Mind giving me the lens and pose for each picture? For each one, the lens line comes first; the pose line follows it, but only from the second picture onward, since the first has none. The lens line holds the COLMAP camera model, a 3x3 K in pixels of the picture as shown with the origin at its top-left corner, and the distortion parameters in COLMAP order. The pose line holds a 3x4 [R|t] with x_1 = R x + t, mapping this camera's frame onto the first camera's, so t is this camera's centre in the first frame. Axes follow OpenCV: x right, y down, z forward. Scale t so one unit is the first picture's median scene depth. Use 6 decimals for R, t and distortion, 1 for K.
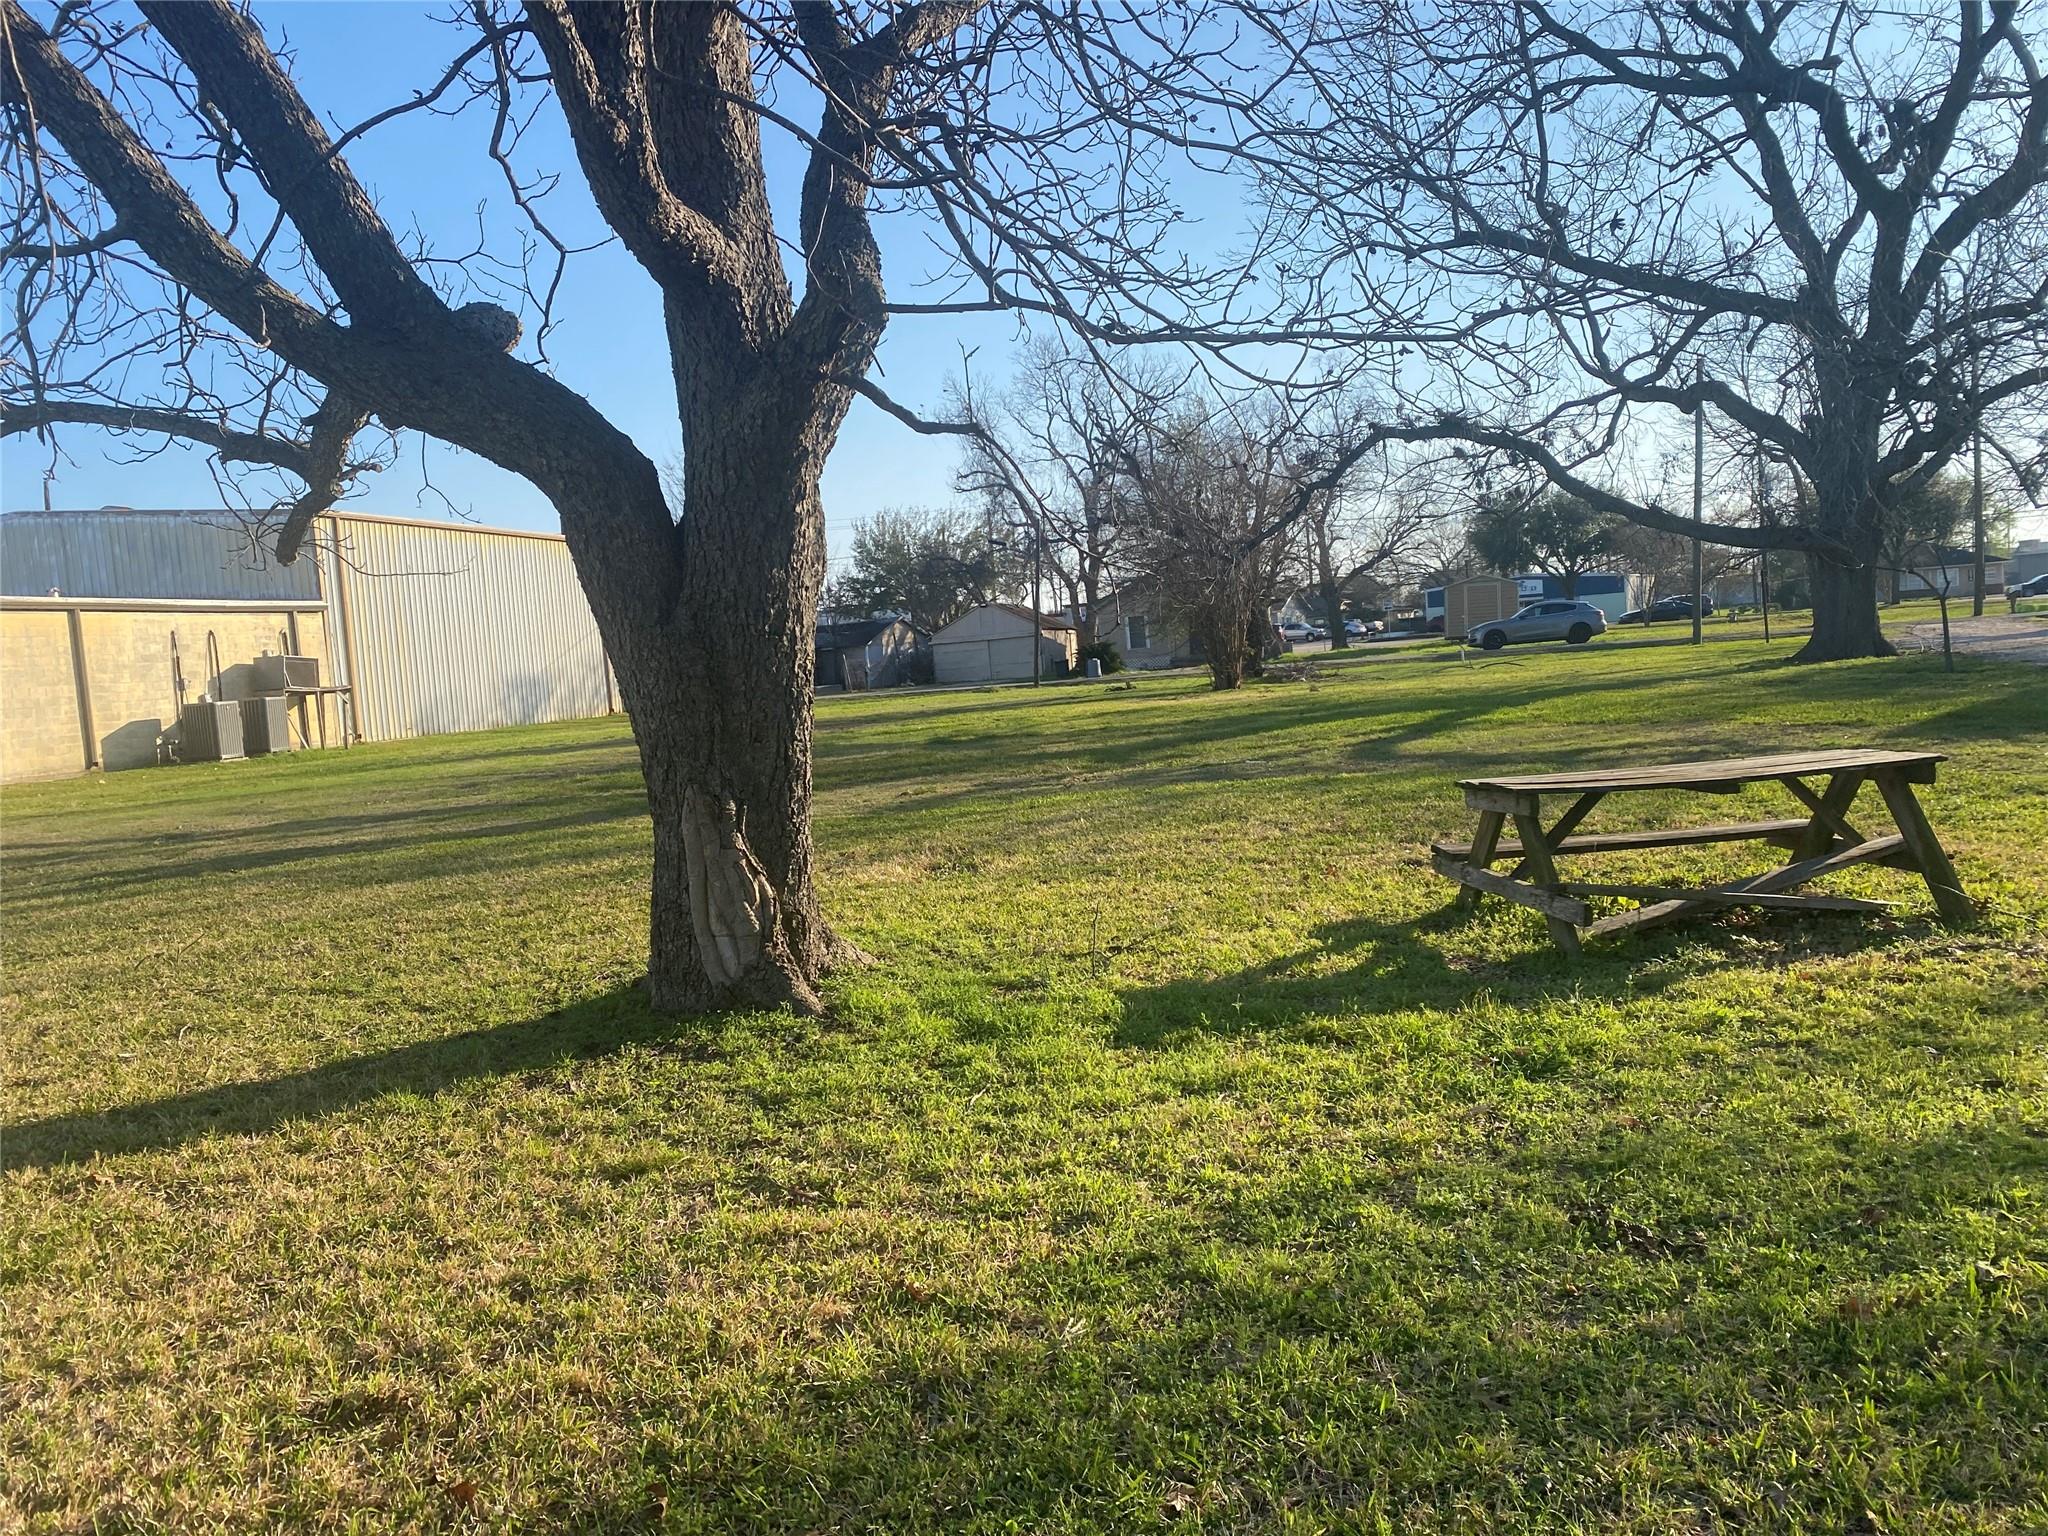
lens RADIAL K [[1578.6, 0, 1024.0], [0, 1578.6, 768.0], [0, 0, 1]] dist [0.122802, -0.199565]
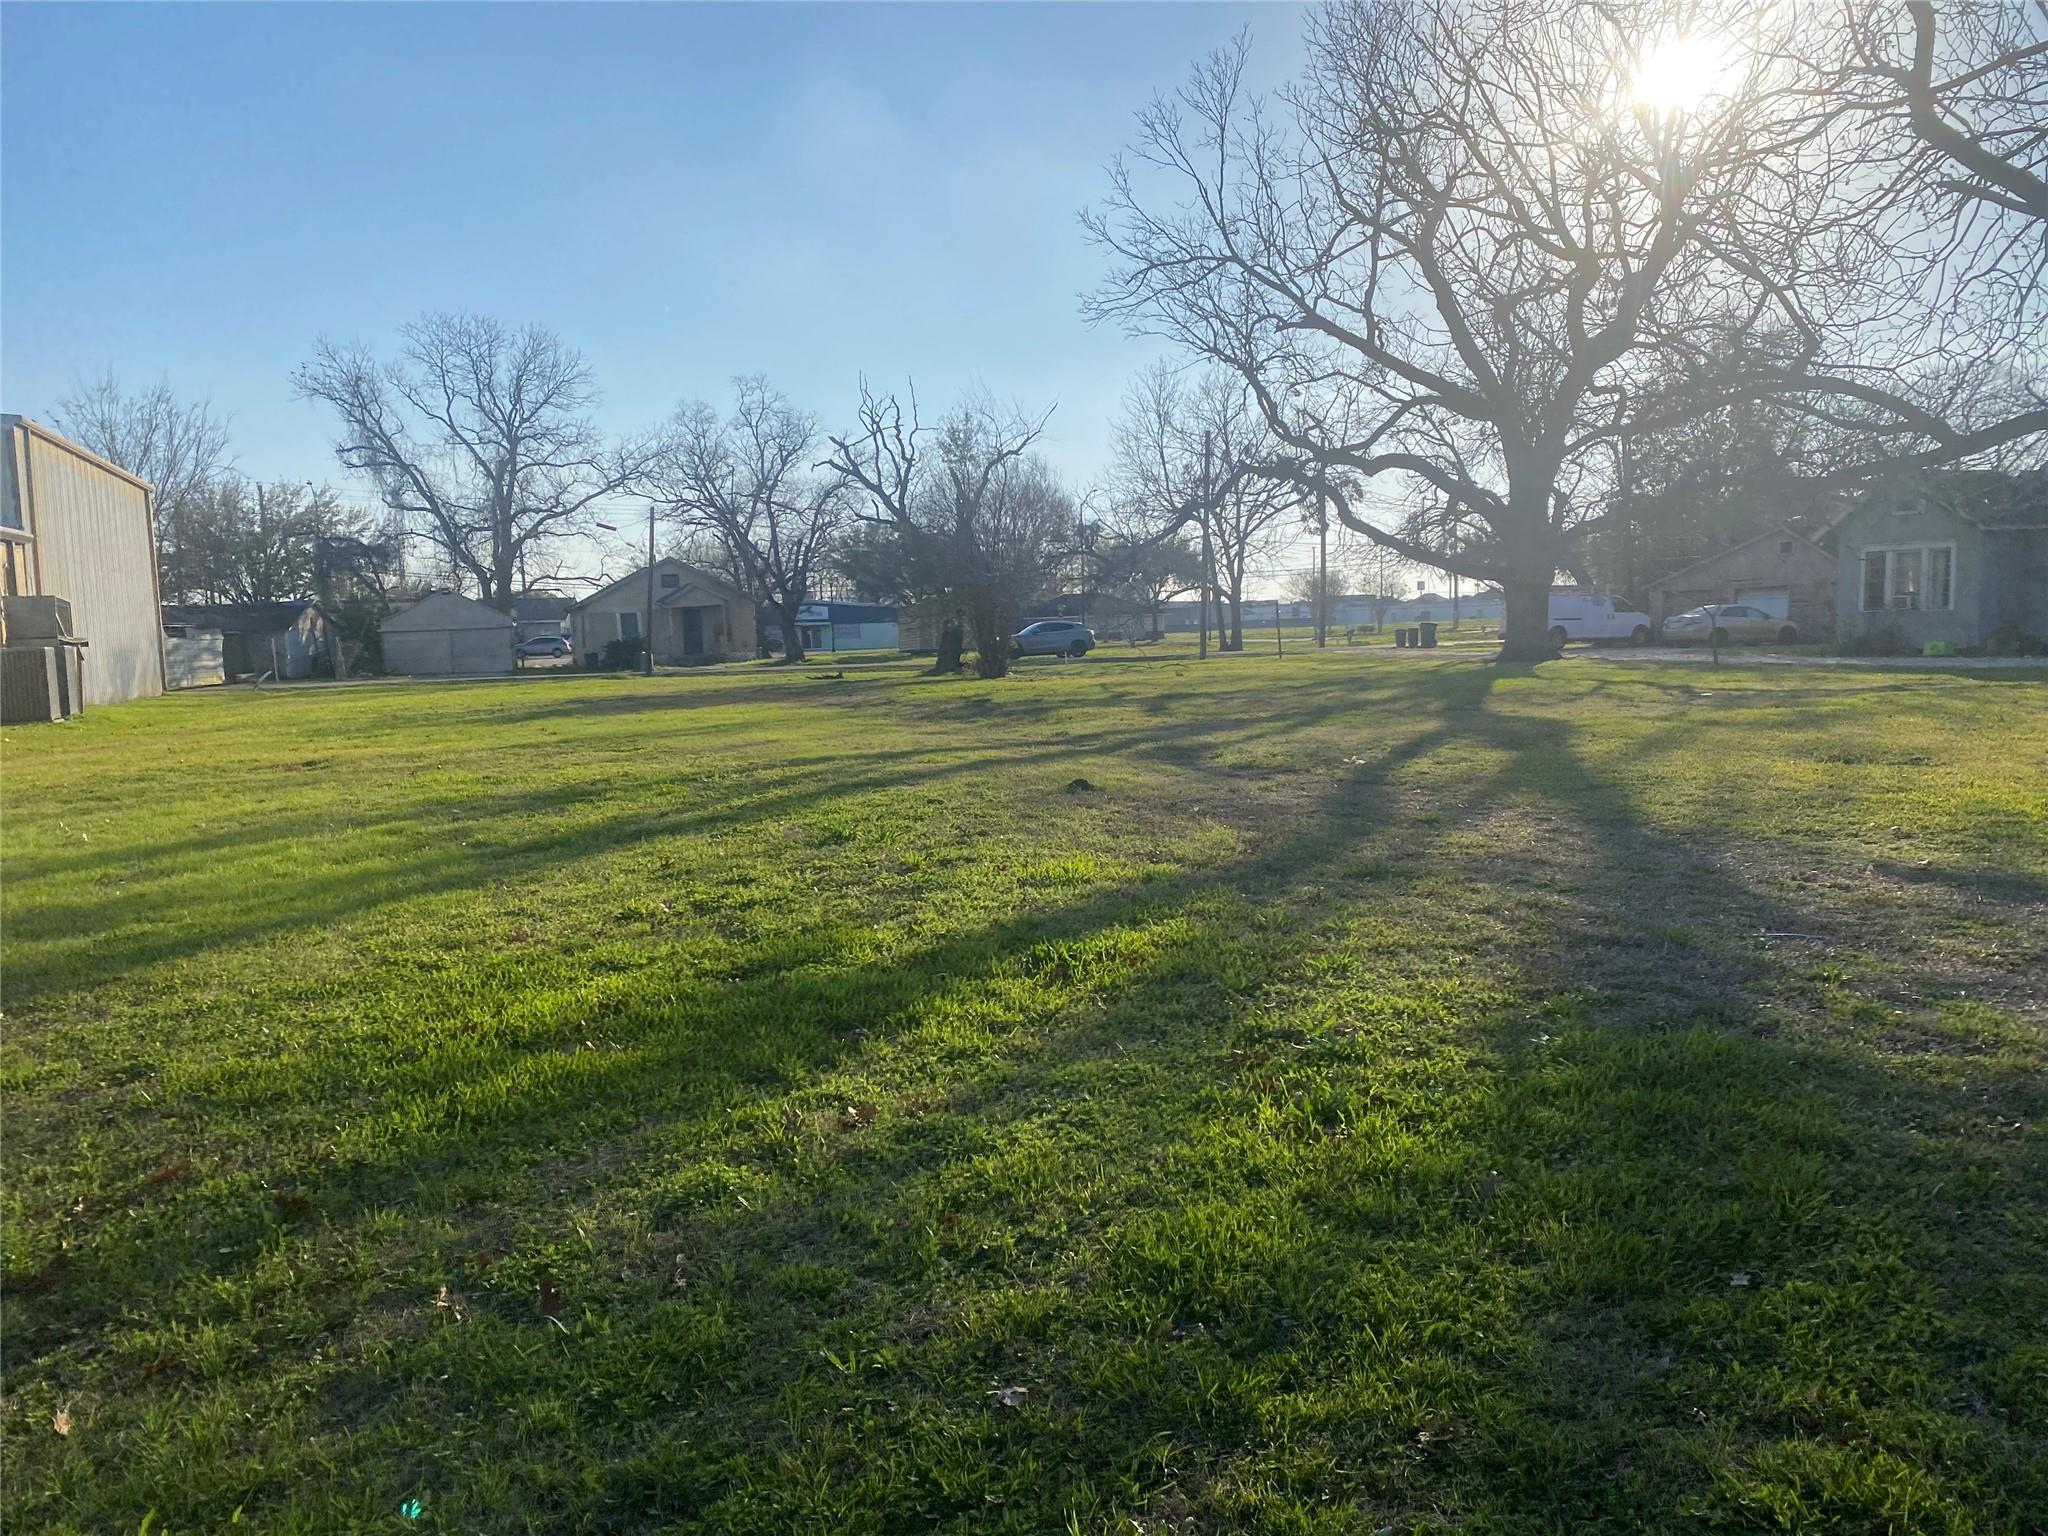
lens RADIAL K [[1578.6, 0, 1024.0], [0, 1578.6, 768.0], [0, 0, 1]] dist [0.122802, -0.199565]
pose [[0.842017, 0.002758, 0.539444, -0.468641], [0.005343, 0.999895, -0.013453, 0.031029], [-0.539425, 0.014210, 0.841914, 0.028664]]
